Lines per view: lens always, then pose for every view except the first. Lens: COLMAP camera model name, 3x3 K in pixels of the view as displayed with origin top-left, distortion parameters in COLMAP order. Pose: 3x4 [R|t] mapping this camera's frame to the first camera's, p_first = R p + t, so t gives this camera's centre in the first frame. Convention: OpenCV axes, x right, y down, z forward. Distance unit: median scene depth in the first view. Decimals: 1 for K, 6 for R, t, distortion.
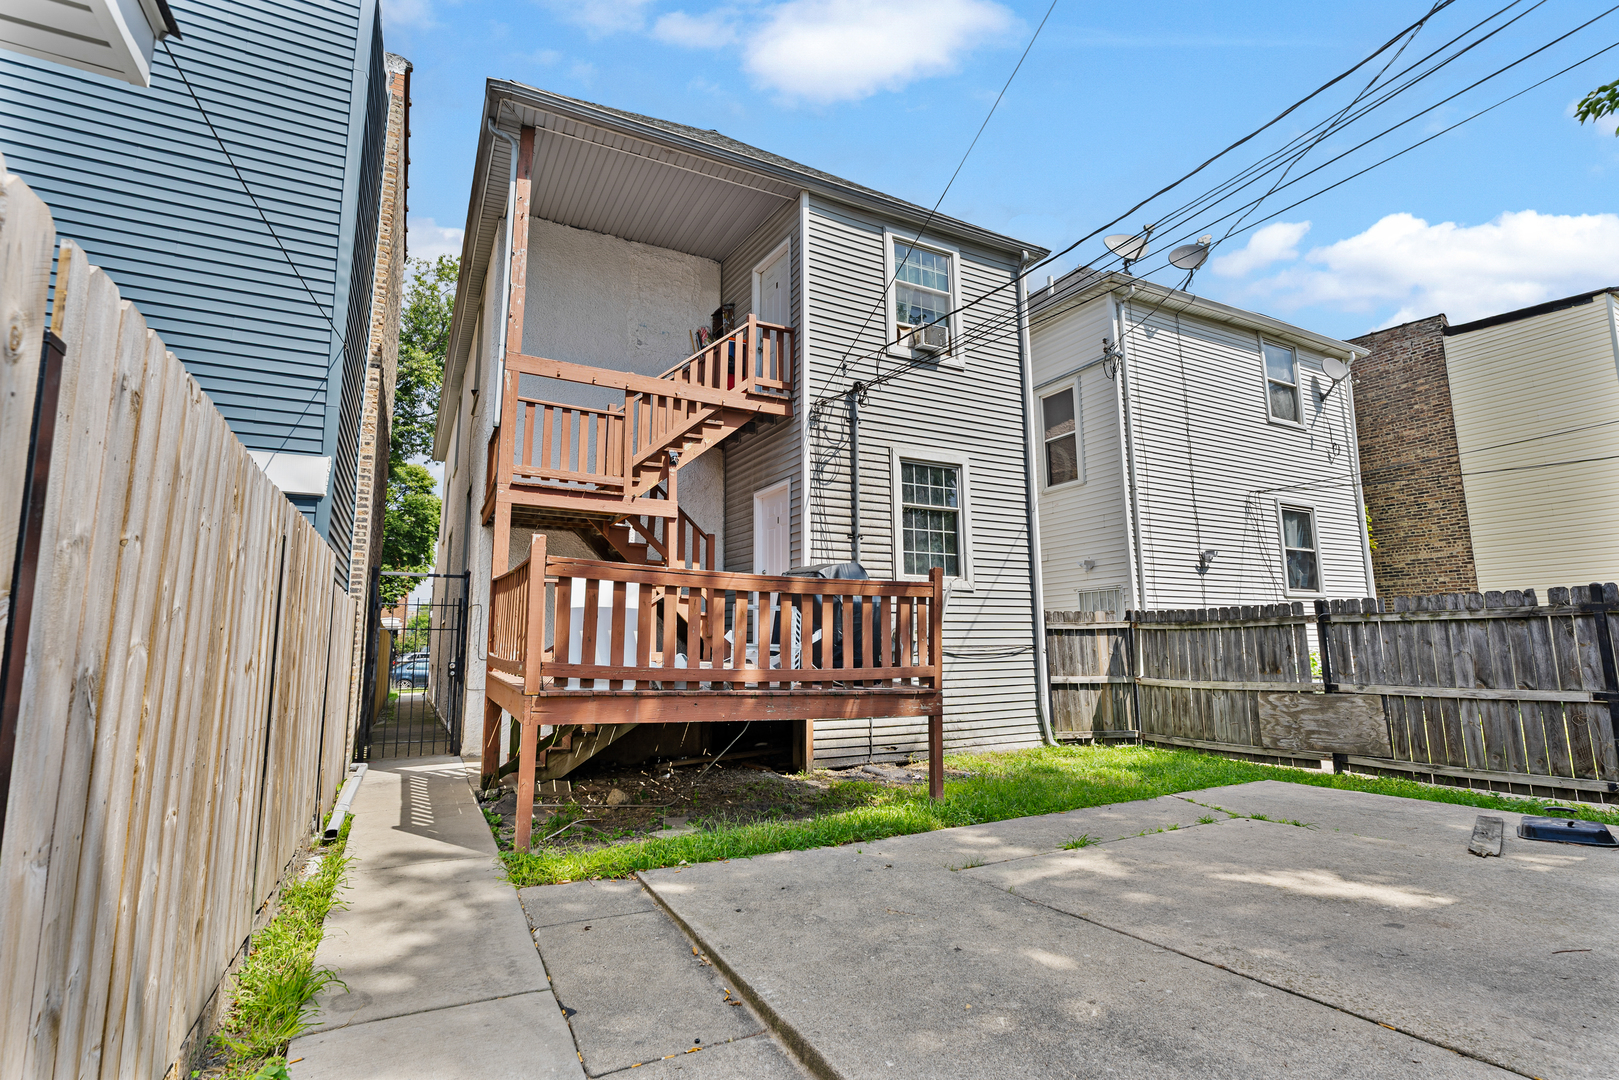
lens RADIAL K [[757.5, 0, 788.0], [0, 757.5, 527.0], [0, 0, 1]] dist [-0.003095, 0.001104]
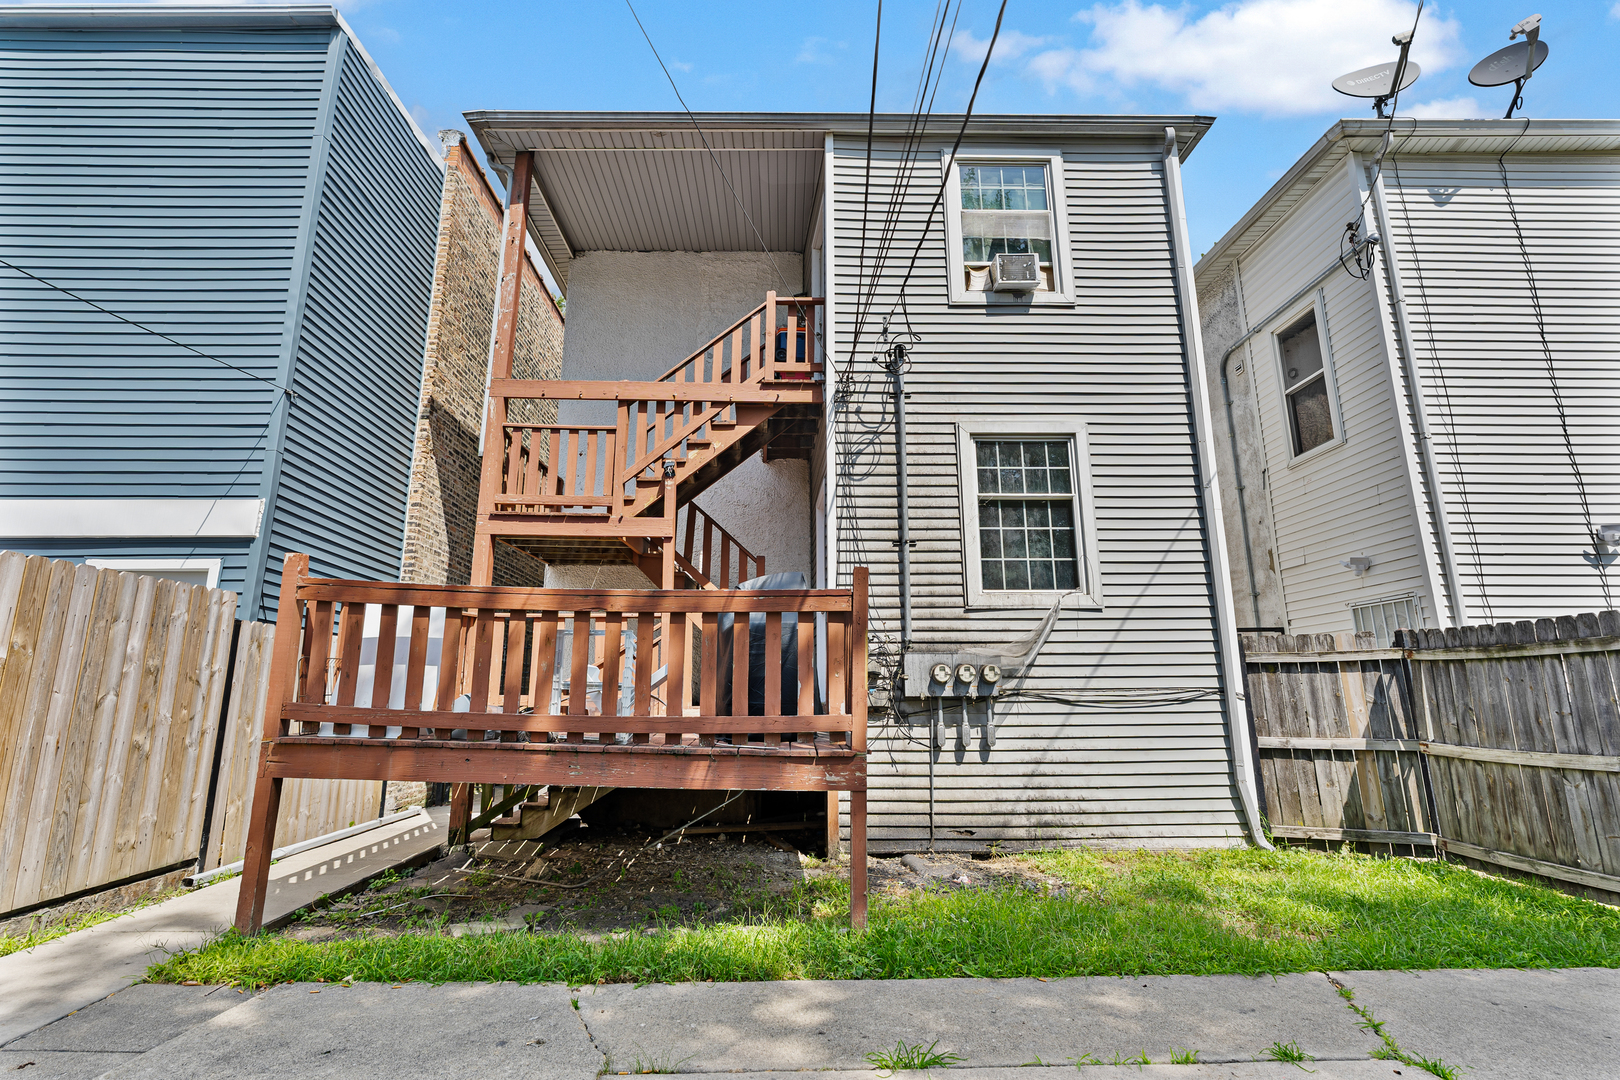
lens RADIAL K [[758.0, 0, 788.5], [0, 758.0, 527.0], [0, 0, 1]] dist [-0.003095, 0.001104]
pose [[0.898142, -0.092580, -0.429848, 0.296362], [0.065594, 0.994854, -0.077214, 0.044942], [0.434785, 0.041154, 0.899594, 0.248929]]
